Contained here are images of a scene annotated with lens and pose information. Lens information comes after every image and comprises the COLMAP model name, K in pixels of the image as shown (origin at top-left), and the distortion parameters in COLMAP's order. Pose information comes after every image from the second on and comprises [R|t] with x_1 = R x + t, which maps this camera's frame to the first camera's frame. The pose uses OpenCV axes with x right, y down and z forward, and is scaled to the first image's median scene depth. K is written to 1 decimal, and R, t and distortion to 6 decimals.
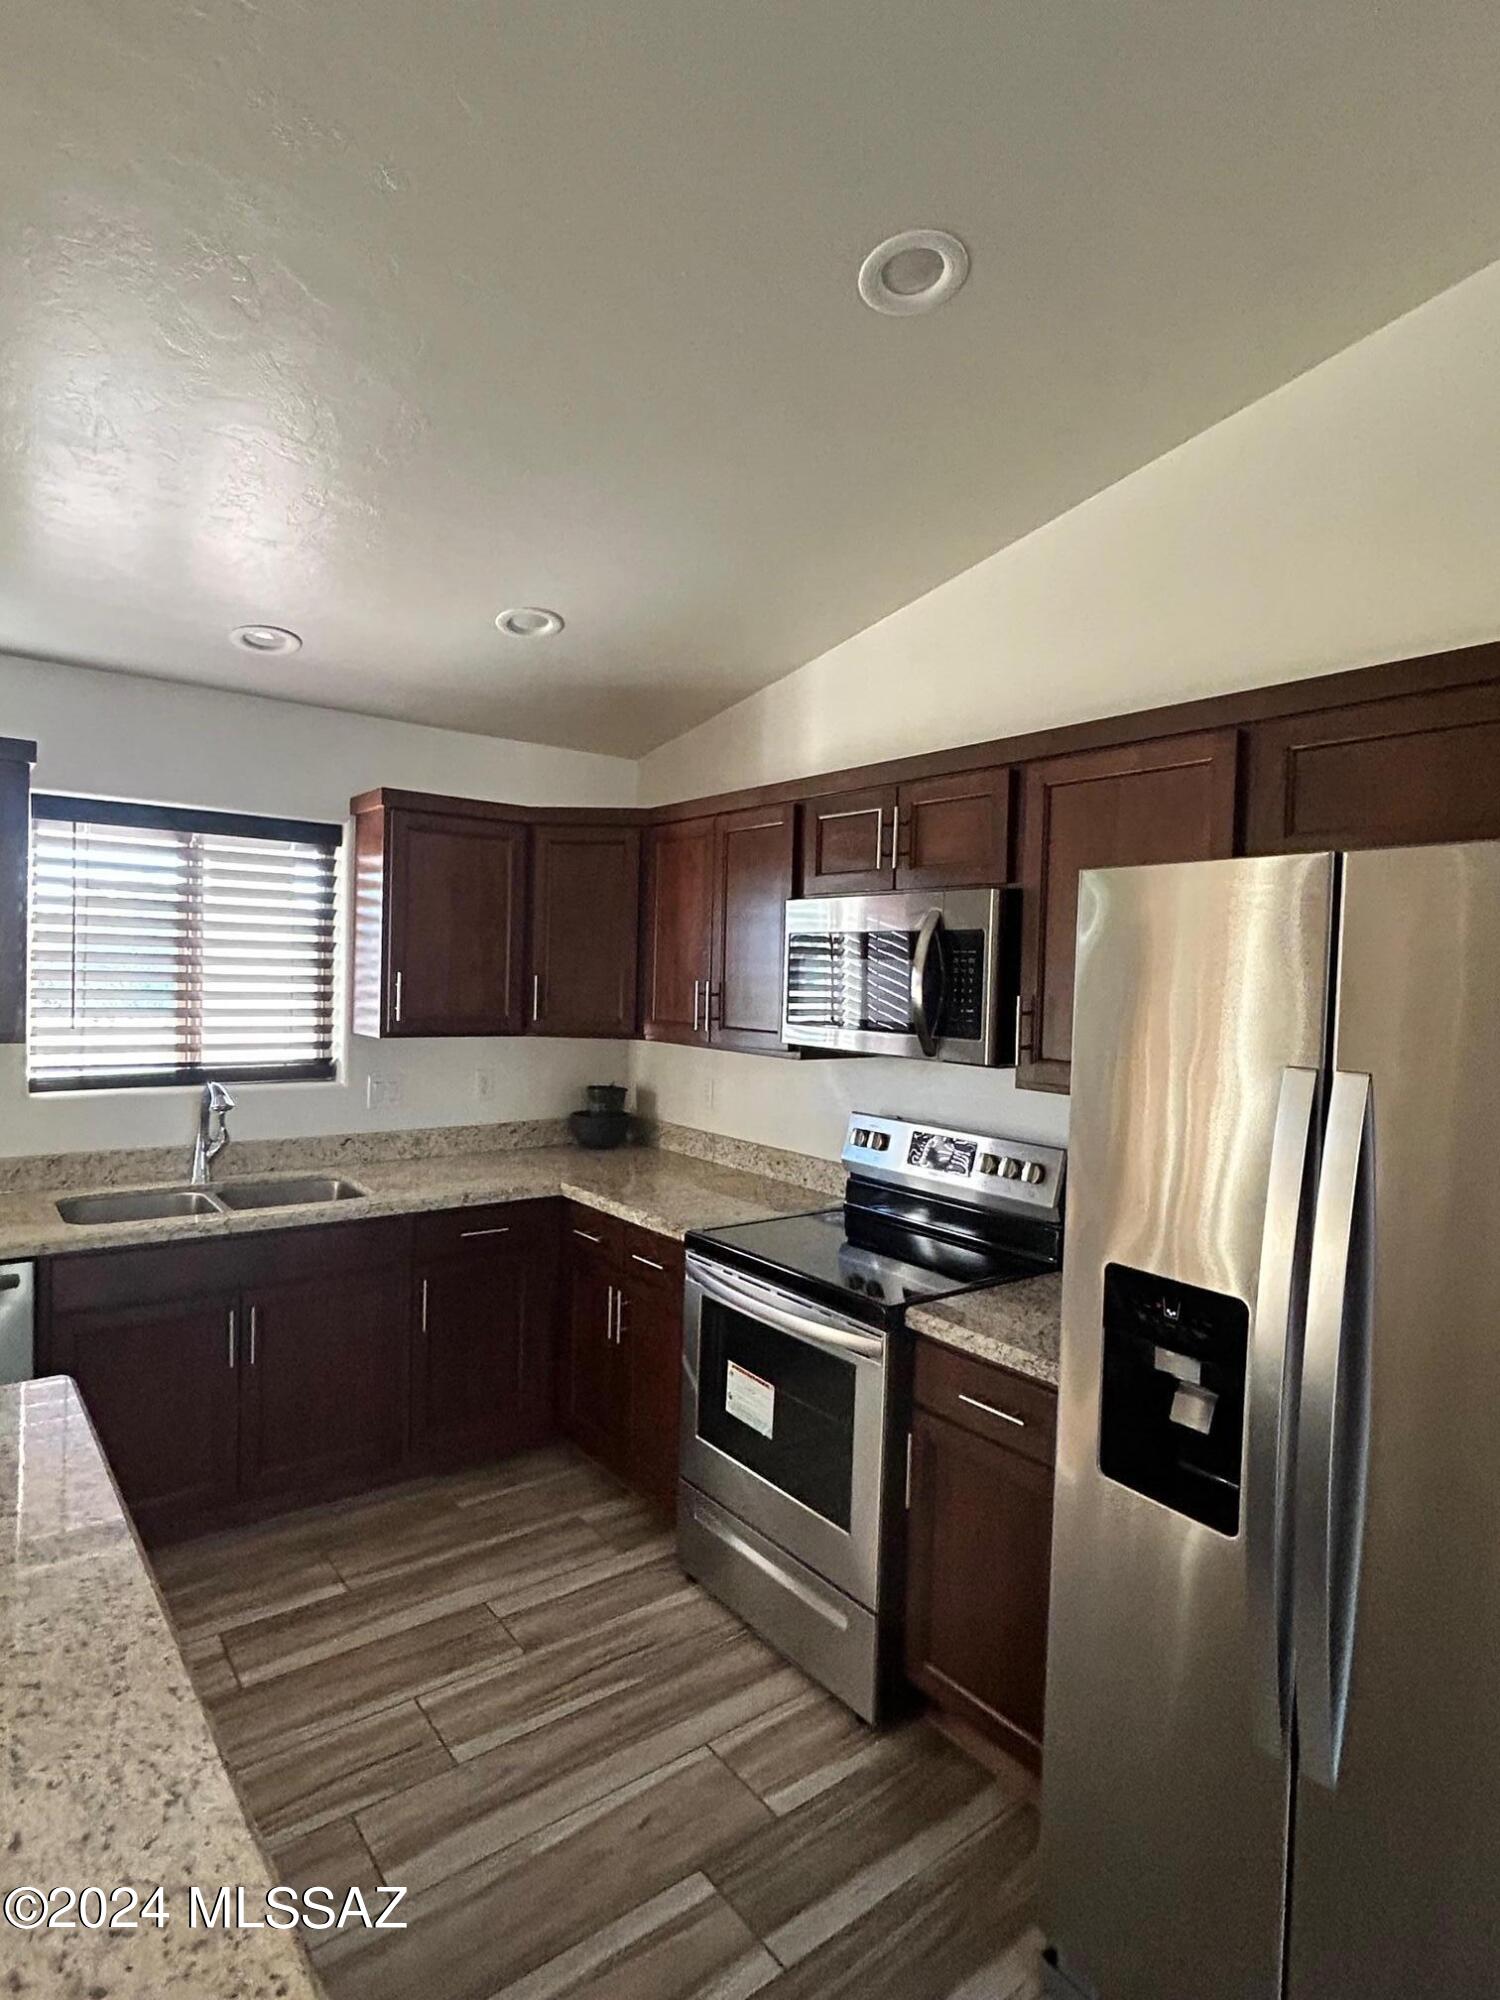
lens RADIAL K [[1069.4, 0, 757.1], [0, 1069.4, 992.7], [0, 0, 1]] dist [-0.004802, 0.000365]
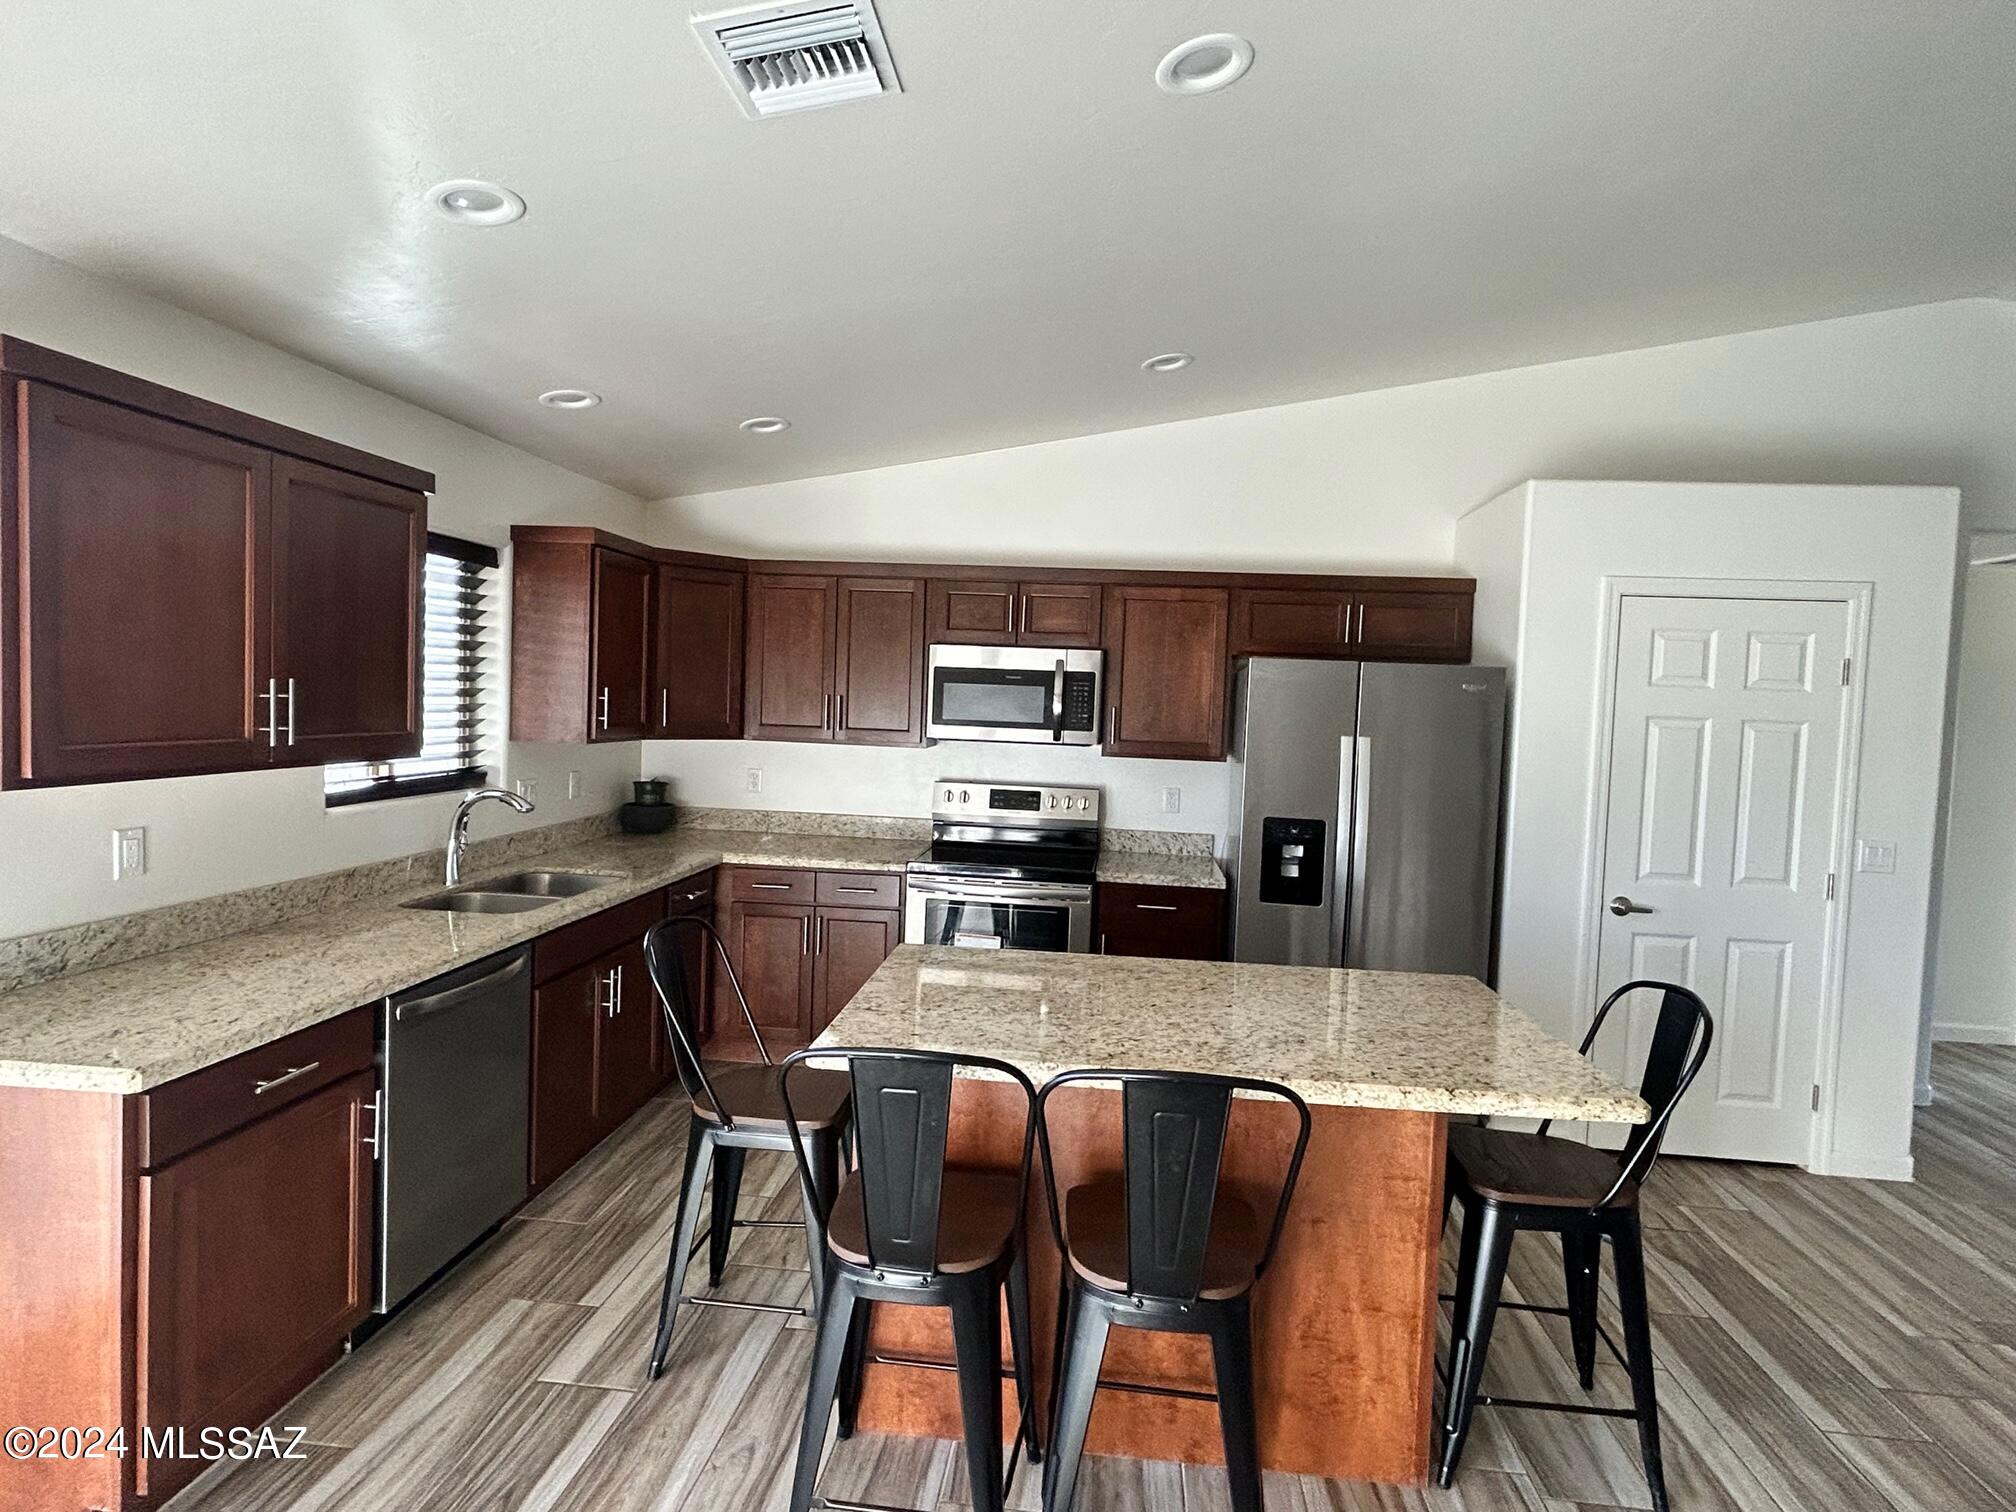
lens RADIAL K [[1077.9, 0, 1023.9], [0, 1077.9, 741.5], [0, 0, 1]] dist [-0.004802, 0.000365]
pose [[0.686939, -0.030685, 0.726067, -0.979445], [-0.005555, 0.998857, 0.047470, -0.020904], [-0.726694, -0.036642, 0.685983, -0.161582]]
